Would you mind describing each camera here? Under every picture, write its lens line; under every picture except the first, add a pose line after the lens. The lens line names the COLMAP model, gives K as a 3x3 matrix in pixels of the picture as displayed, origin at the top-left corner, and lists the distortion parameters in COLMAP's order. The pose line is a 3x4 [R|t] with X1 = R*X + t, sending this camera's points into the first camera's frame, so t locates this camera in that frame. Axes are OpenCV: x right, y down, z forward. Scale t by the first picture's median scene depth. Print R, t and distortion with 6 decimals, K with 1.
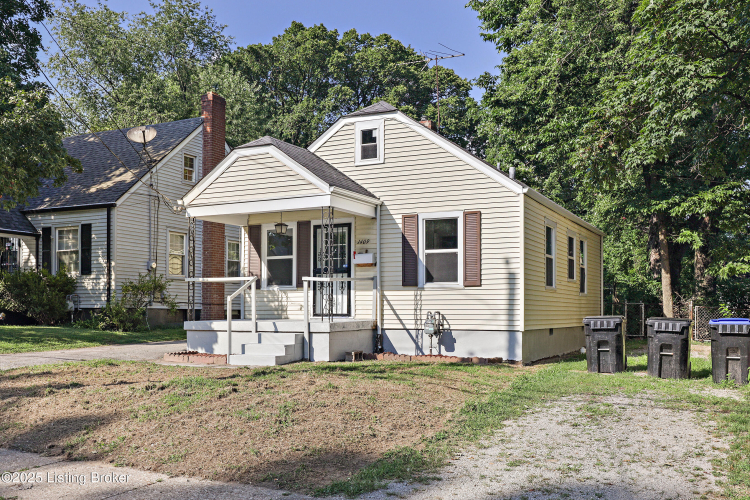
lens RADIAL K [[733.9, 0, 377.1], [0, 733.9, 251.7], [0, 0, 1]] dist [0.017746, 0.000000]
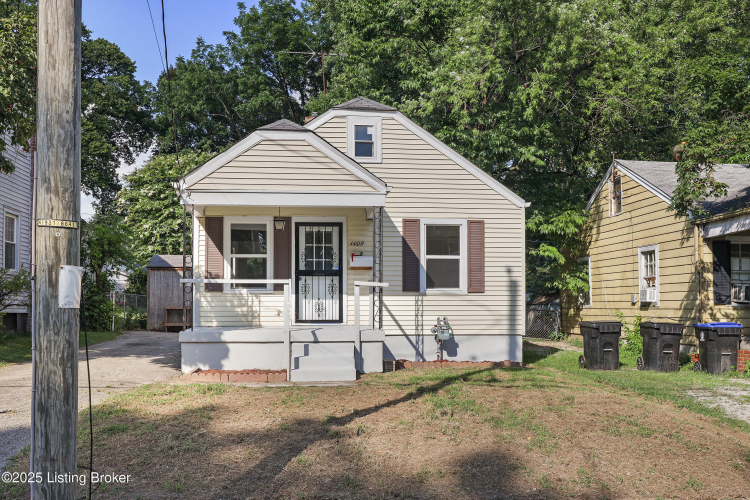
lens RADIAL K [[733.9, 0, 378.2], [0, 733.9, 249.6], [0, 0, 1]] dist [0.017746, 0.000000]
pose [[0.828086, 0.040684, 0.559123, -0.546179], [-0.043593, 0.999016, -0.008129, 0.000873], [-0.558903, -0.017642, 0.829045, 0.208814]]
